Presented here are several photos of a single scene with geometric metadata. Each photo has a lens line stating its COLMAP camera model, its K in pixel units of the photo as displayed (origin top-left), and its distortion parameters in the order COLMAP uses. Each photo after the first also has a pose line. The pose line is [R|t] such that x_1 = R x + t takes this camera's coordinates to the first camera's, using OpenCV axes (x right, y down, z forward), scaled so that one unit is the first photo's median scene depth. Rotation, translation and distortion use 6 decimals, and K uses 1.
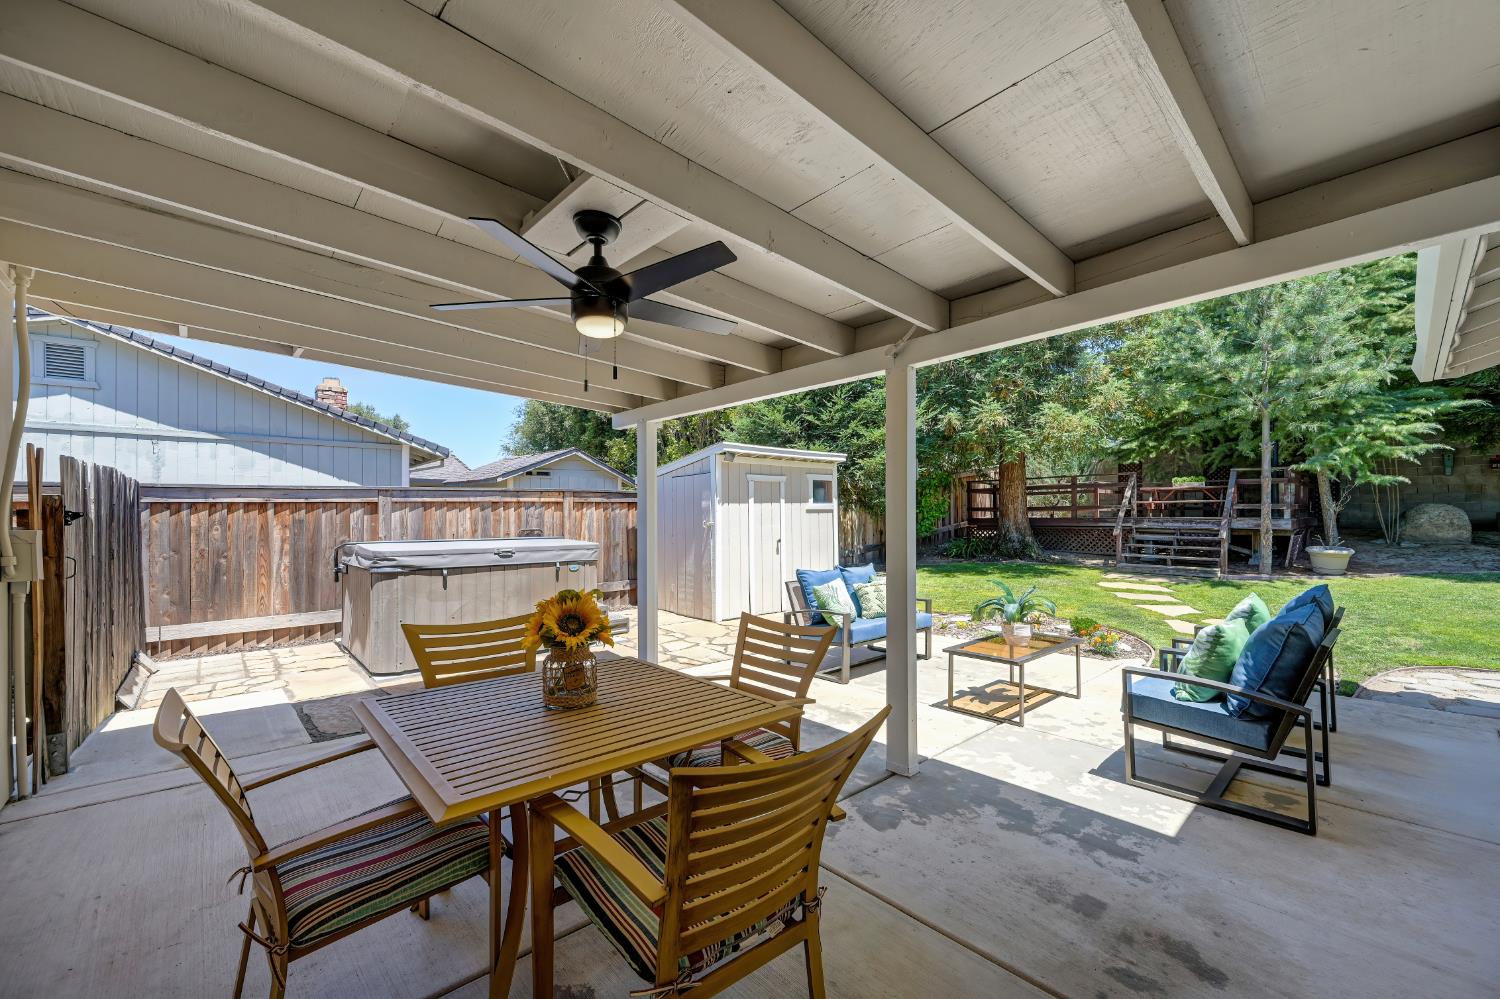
lens RADIAL K [[588.6, 0, 755.1], [0, 588.6, 498.7], [0, 0, 1]] dist [0.000674, 0.000306]
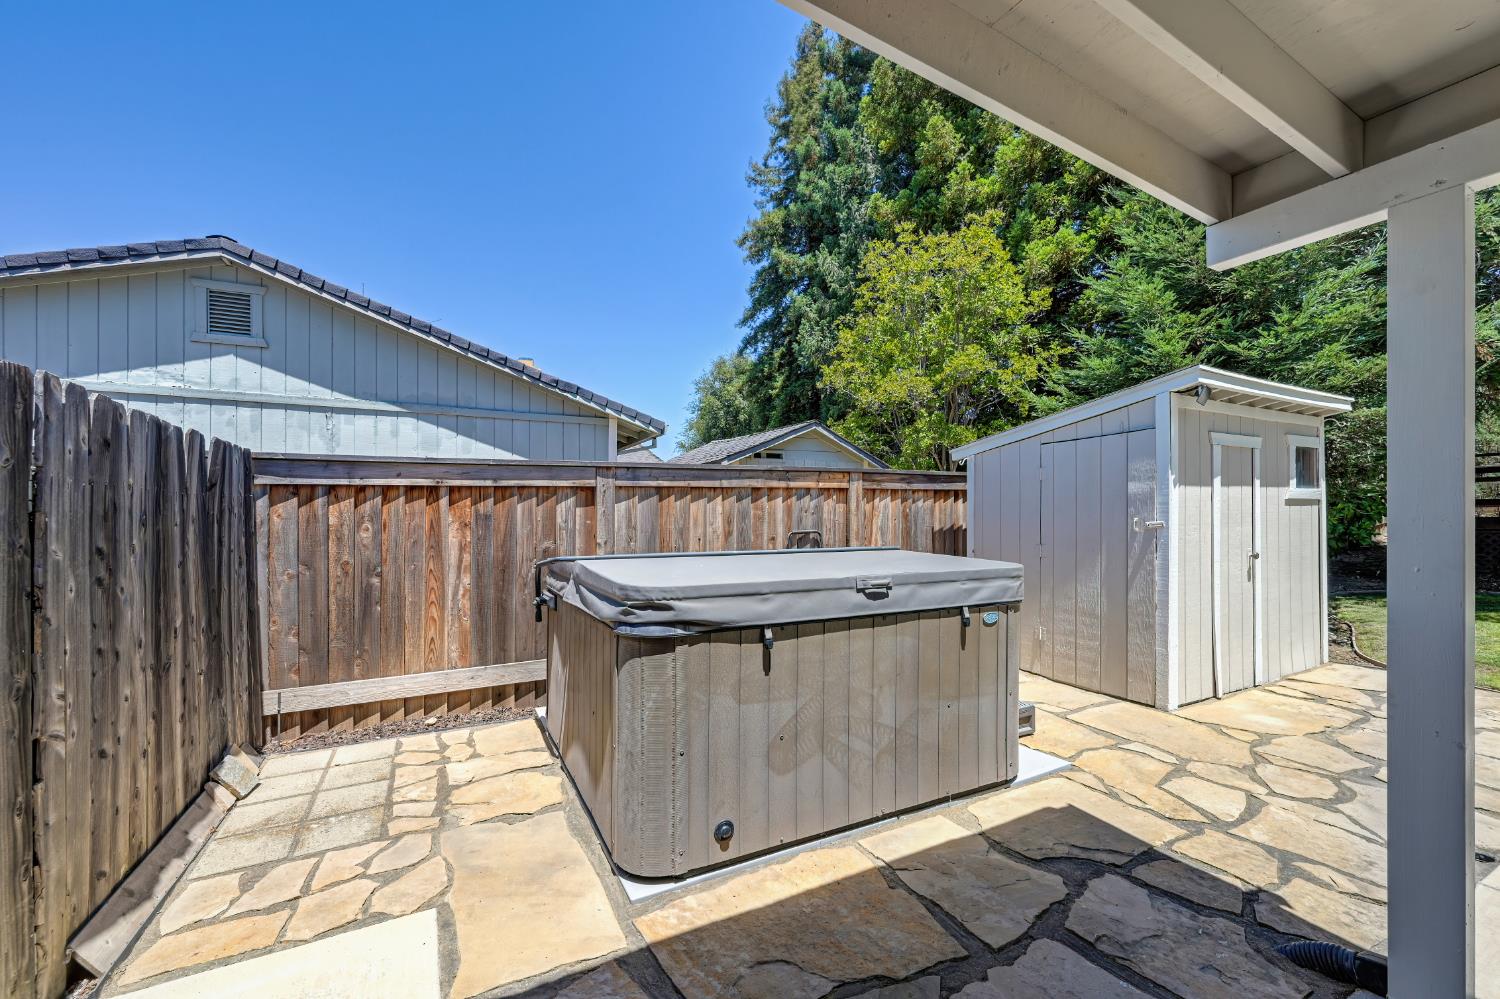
lens RADIAL K [[604.6, 0, 769.9], [0, 604.6, 495.9], [0, 0, 1]] dist [0.003083, 0.000156]
pose [[0.971721, -0.005552, -0.236066, -0.242128], [0.004808, 0.999981, -0.003731, 0.014686], [0.236082, 0.002490, 0.971730, 0.329465]]
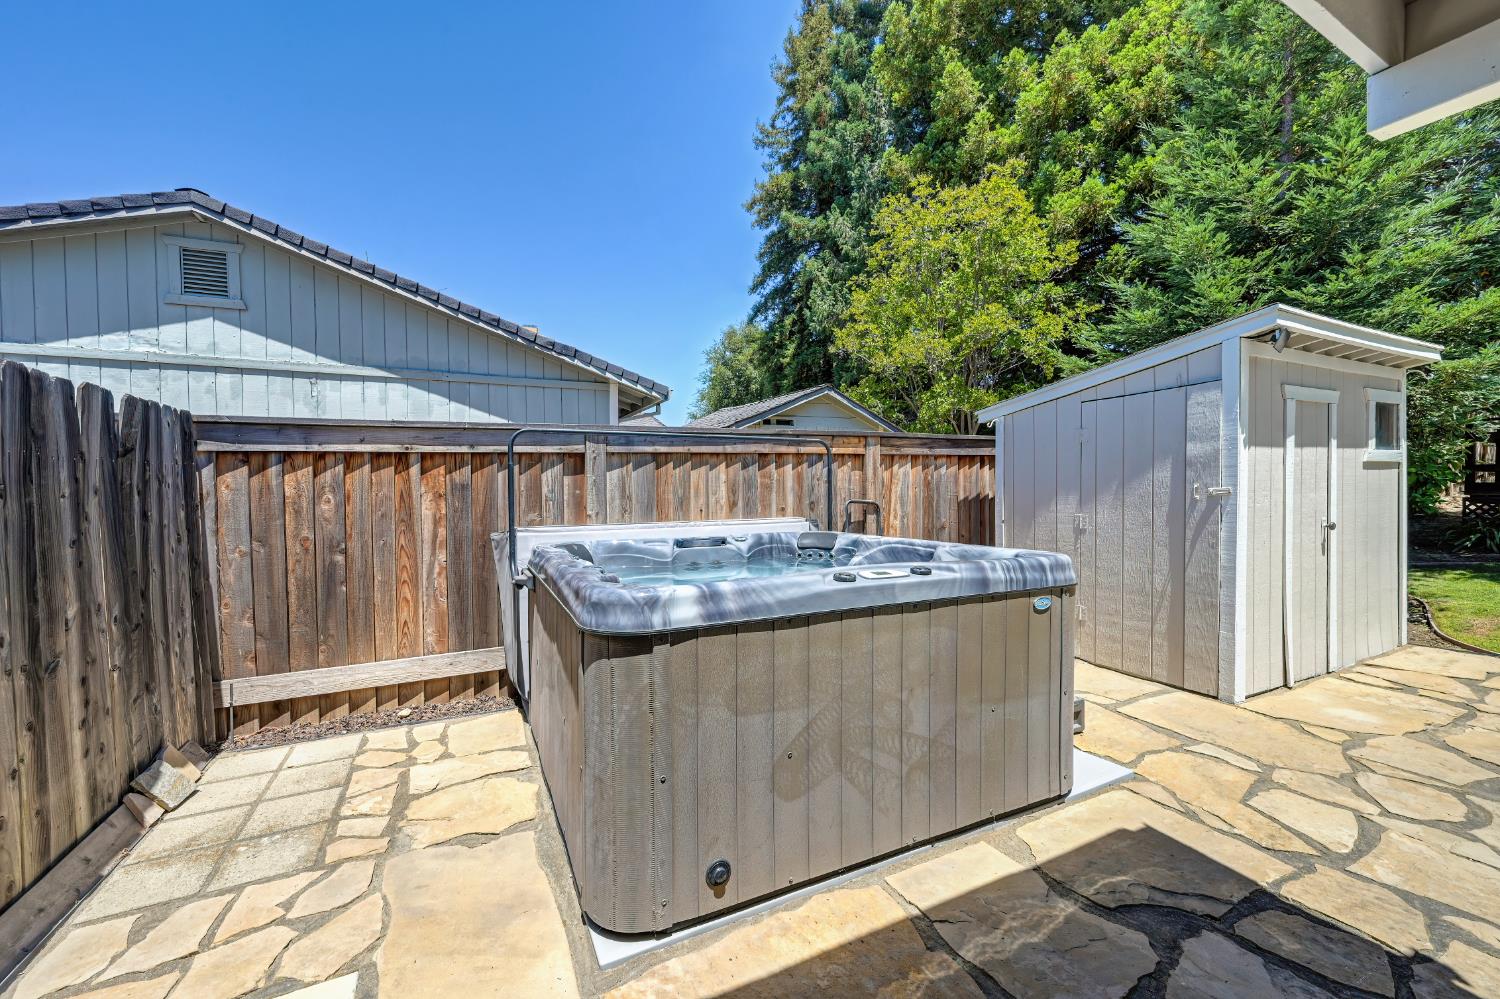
lens RADIAL K [[600.8, 0, 764.9], [0, 600.8, 483.7], [0, 0, 1]] dist [0.002251, 0.000167]
pose [[0.964582, -0.005294, -0.263731, -0.252218], [0.012002, 0.999644, 0.023829, 0.018458], [0.263511, -0.026151, 0.964302, 0.383042]]
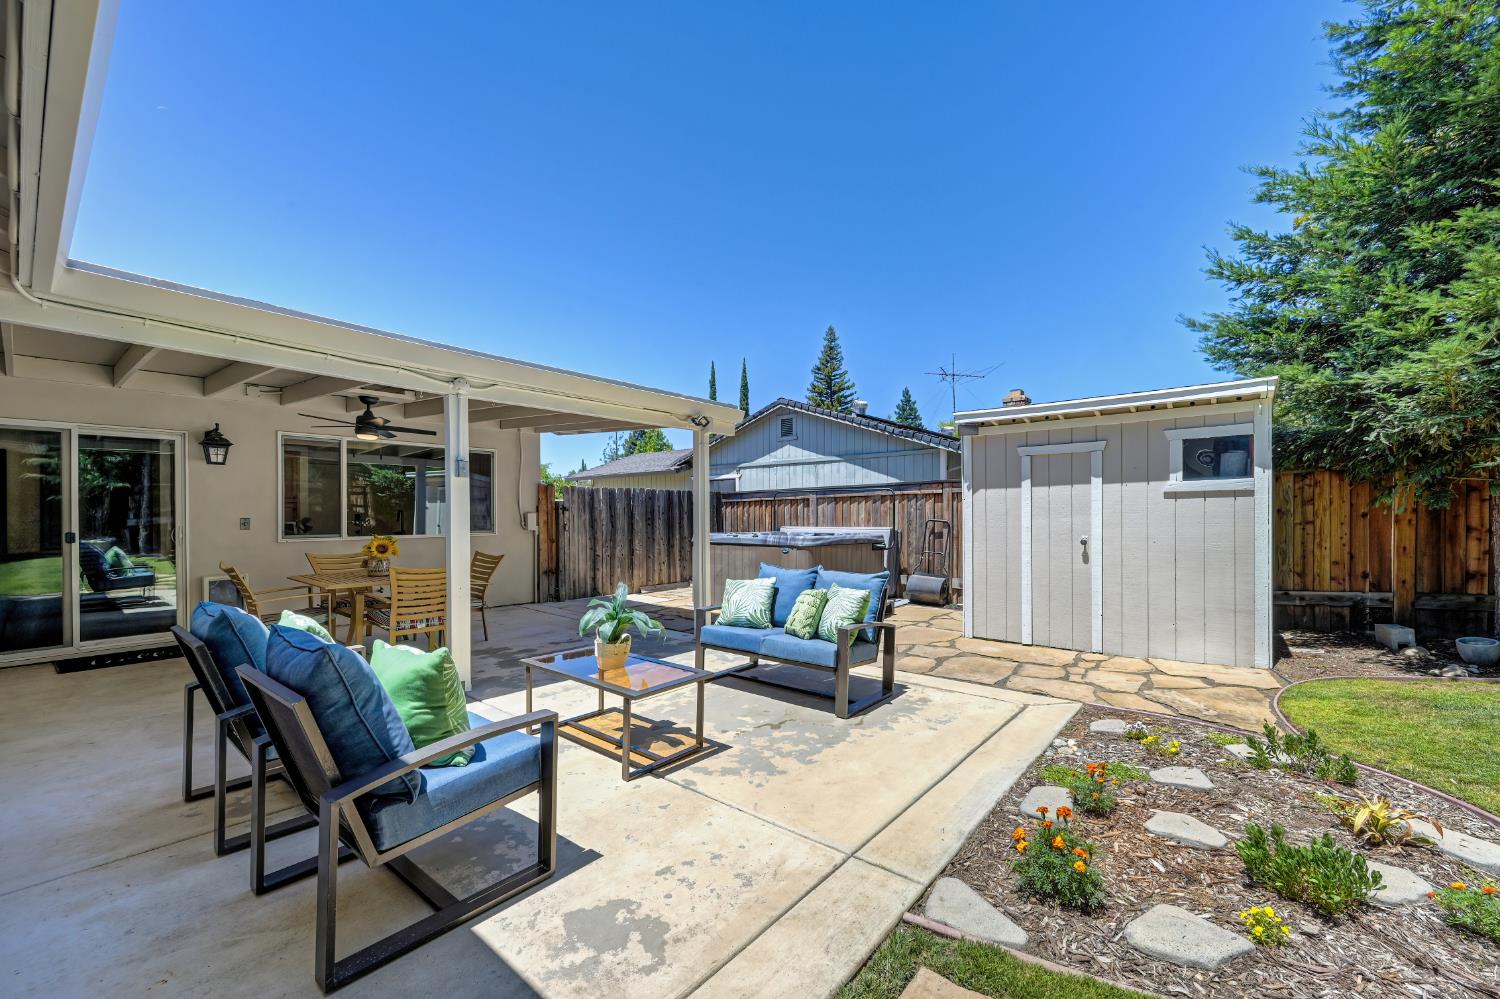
lens RADIAL K [[594.2, 0, 754.7], [0, 594.2, 511.2], [0, 0, 1]] dist [-0.000767, -0.000019]
pose [[0.160486, -0.001349, -0.987037, 0.583008], [0.032290, 0.999471, 0.003884, 0.020984], [0.986510, -0.032495, 0.160445, 0.498911]]
